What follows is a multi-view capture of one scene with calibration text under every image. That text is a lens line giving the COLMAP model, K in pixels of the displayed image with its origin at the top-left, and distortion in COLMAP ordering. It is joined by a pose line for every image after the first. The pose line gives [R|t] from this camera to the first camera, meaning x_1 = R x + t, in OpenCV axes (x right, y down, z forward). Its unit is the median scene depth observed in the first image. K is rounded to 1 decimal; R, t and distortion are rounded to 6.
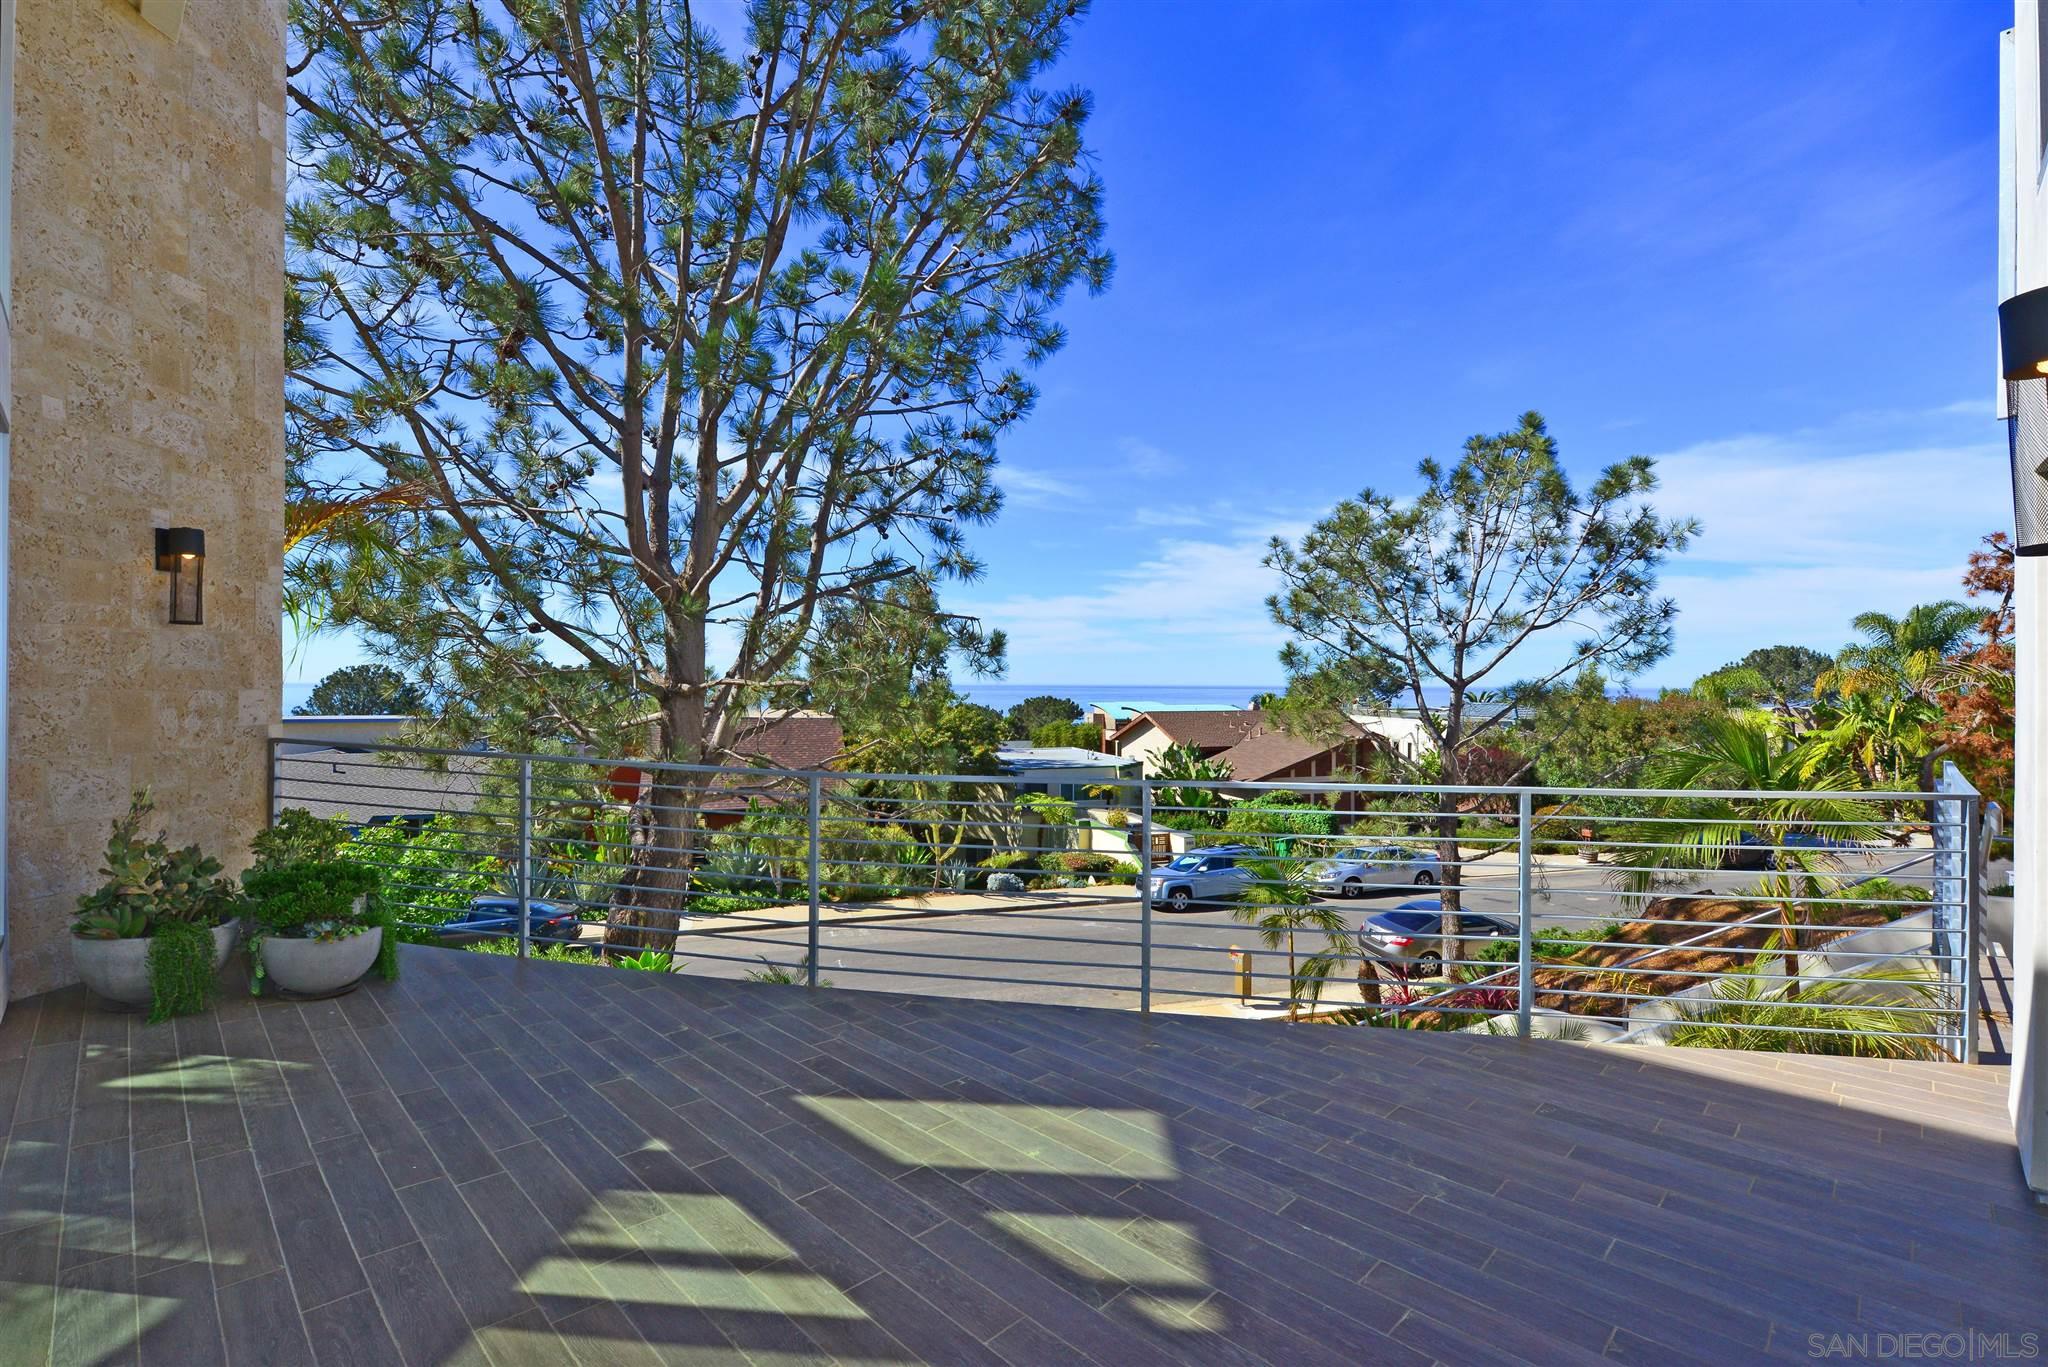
lens RADIAL K [[924.2, 0, 1033.5], [0, 924.2, 686.3], [0, 0, 1]] dist [-0.004565, -0.000658]
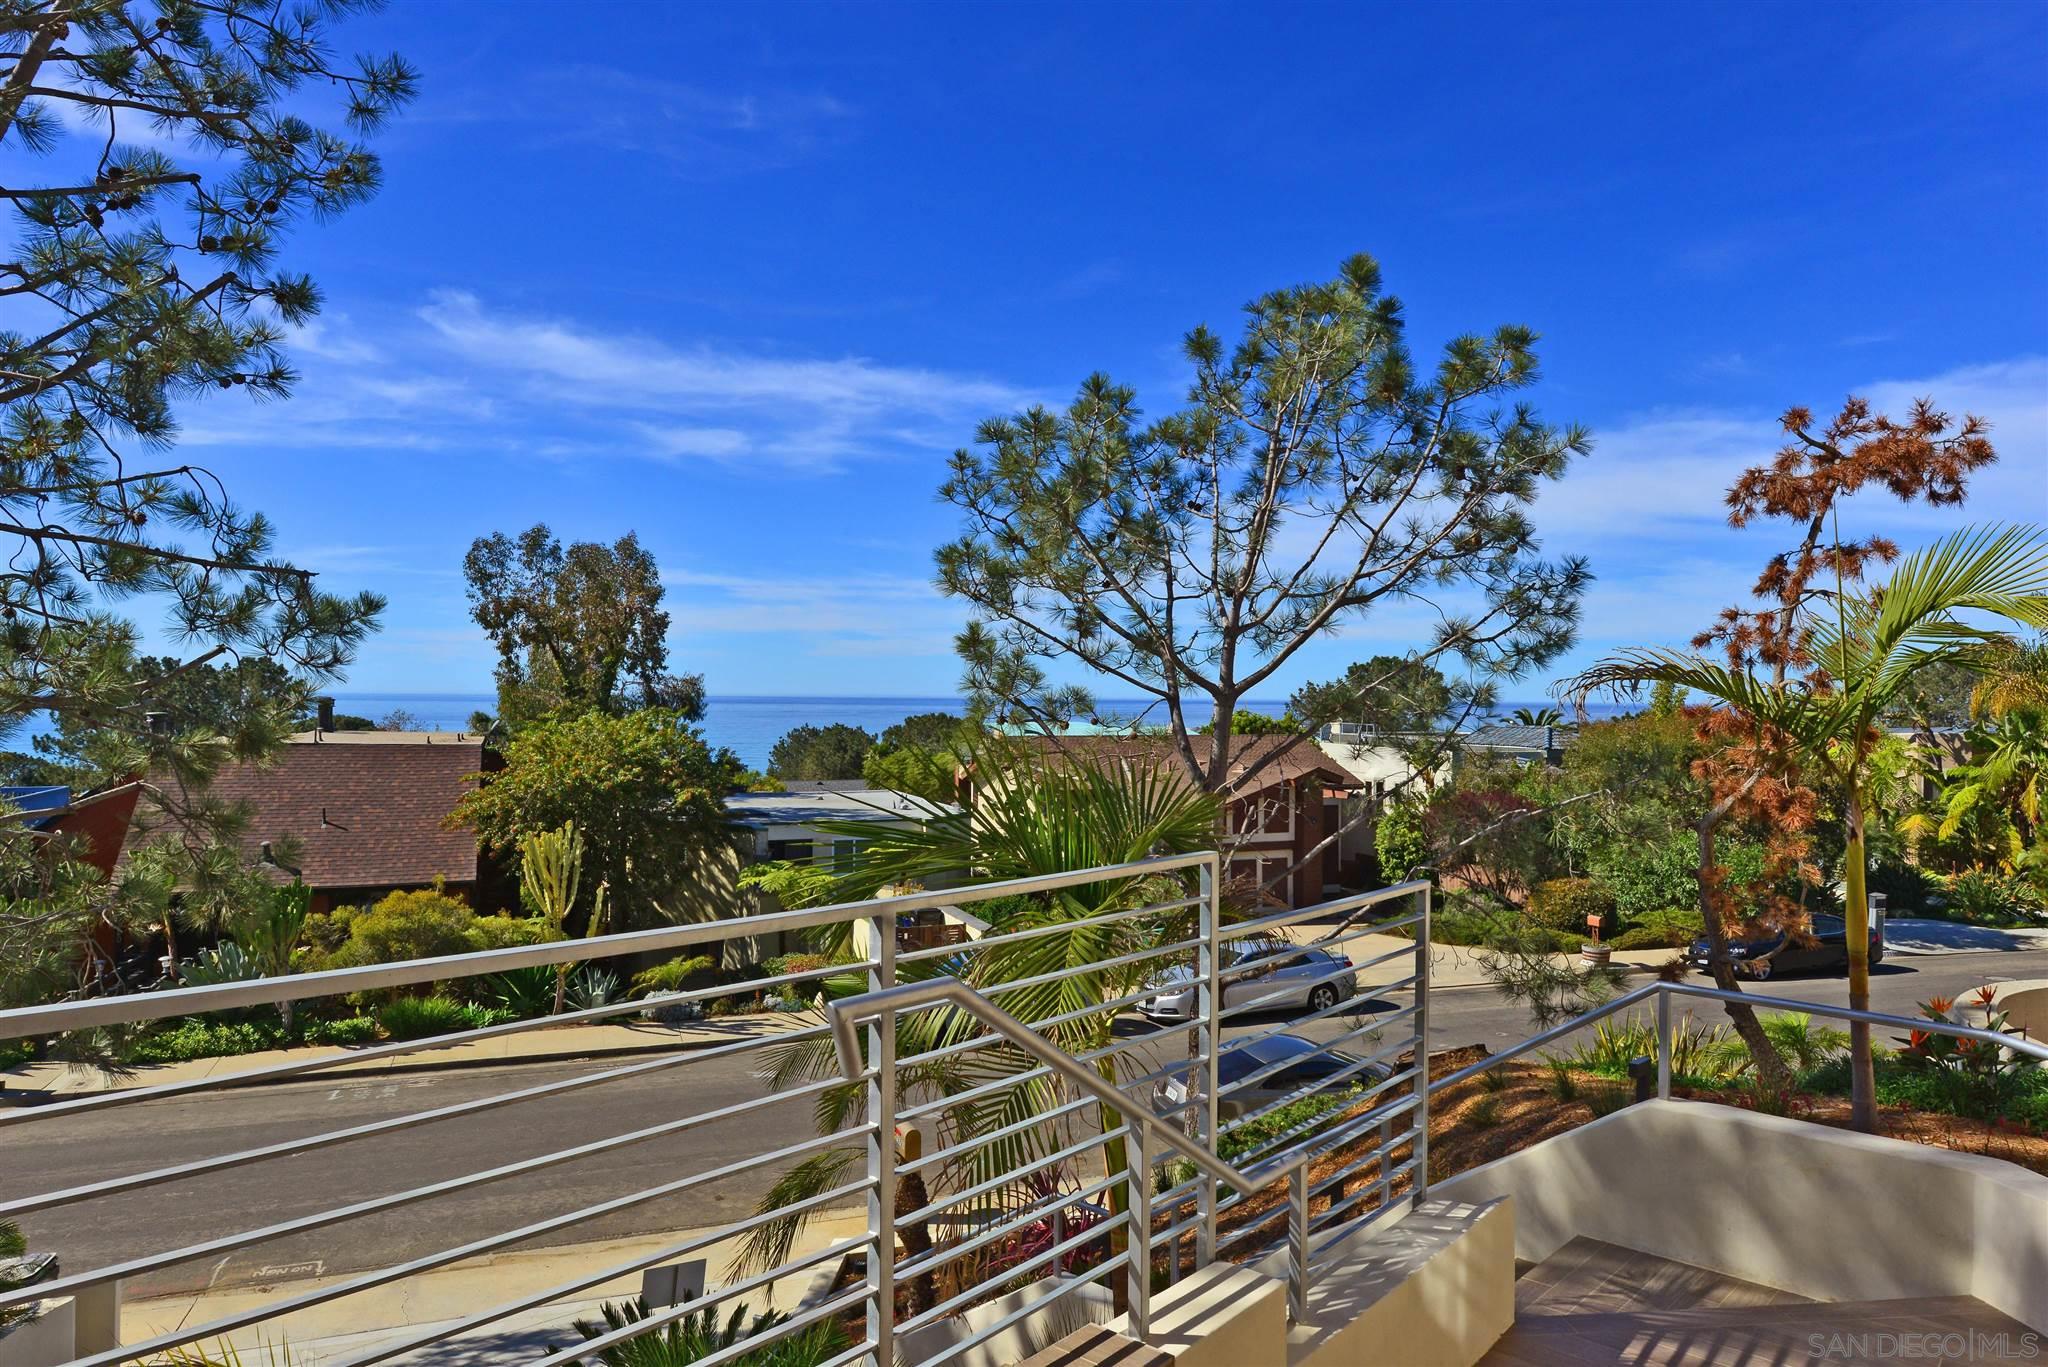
lens RADIAL K [[1326.6, 0, 1041.4], [0, 1326.6, 685.3], [0, 0, 1]] dist [-0.001929, -0.001137]
pose [[0.998559, 0.005235, 0.053402, 0.261796], [-0.004668, 0.999932, -0.010731, 0.002390], [-0.053455, 0.010467, 0.998515, 0.115008]]
